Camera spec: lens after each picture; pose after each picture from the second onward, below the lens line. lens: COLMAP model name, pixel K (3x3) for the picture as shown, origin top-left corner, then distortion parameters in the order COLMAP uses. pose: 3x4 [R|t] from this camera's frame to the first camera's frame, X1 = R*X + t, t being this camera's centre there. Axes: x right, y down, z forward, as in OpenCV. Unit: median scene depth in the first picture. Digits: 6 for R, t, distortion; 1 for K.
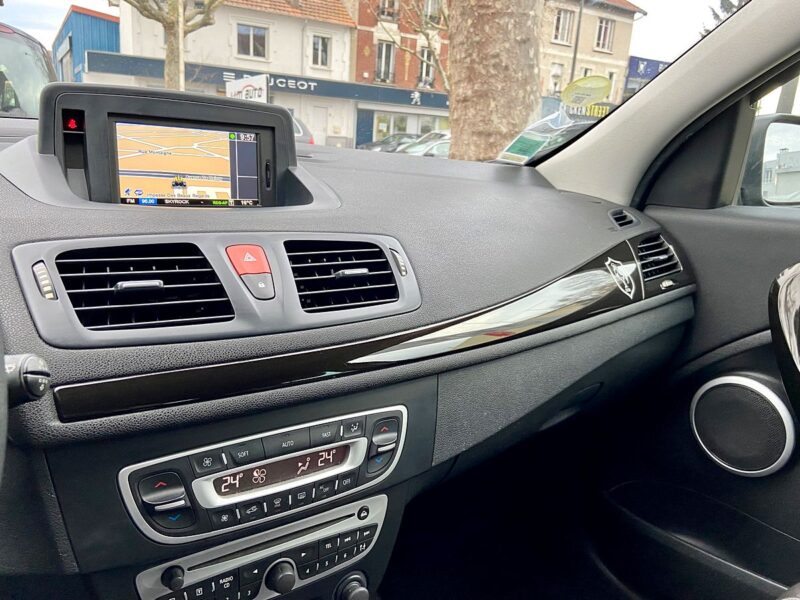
lens RADIAL K [[622.9, 0, 404.5], [0, 622.9, 294.6], [0, 0, 1]] dist [0.082586, -0.087713]
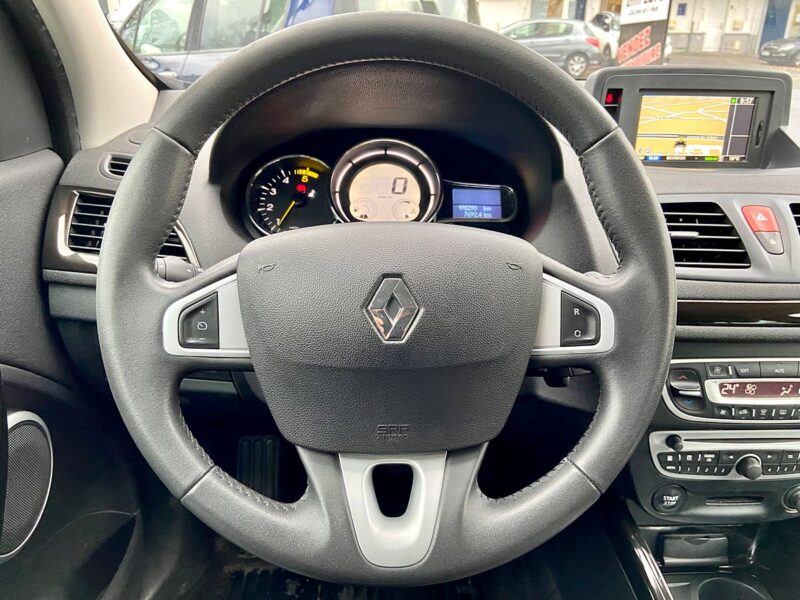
lens RADIAL K [[622.9, 0, 401.5], [0, 622.9, 294.2], [0, 0, 1]] dist [0.082586, -0.087713]
pose [[0.849891, 0.157967, -0.502725, -0.156247], [-0.087700, 0.983107, 0.160651, -0.038288], [0.519610, -0.092447, 0.849388, -0.343253]]
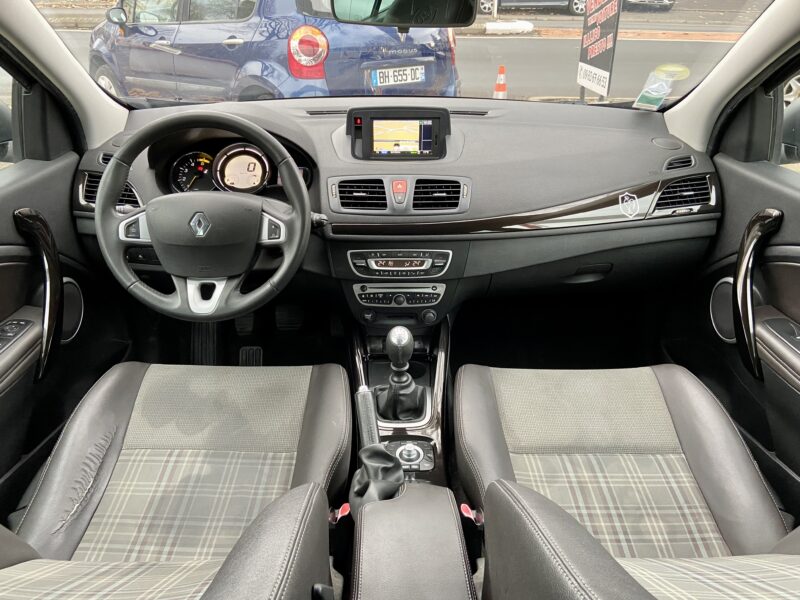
lens RADIAL K [[603.0, 0, 399.8], [0, 603.0, 293.3], [0, 0, 1]] dist [0.057421, -0.024498]
pose [[0.841548, 0.202653, -0.500729, 0.901254], [-0.081042, 0.963836, 0.253876, -0.214871], [0.534069, -0.173069, 0.827537, -0.969996]]
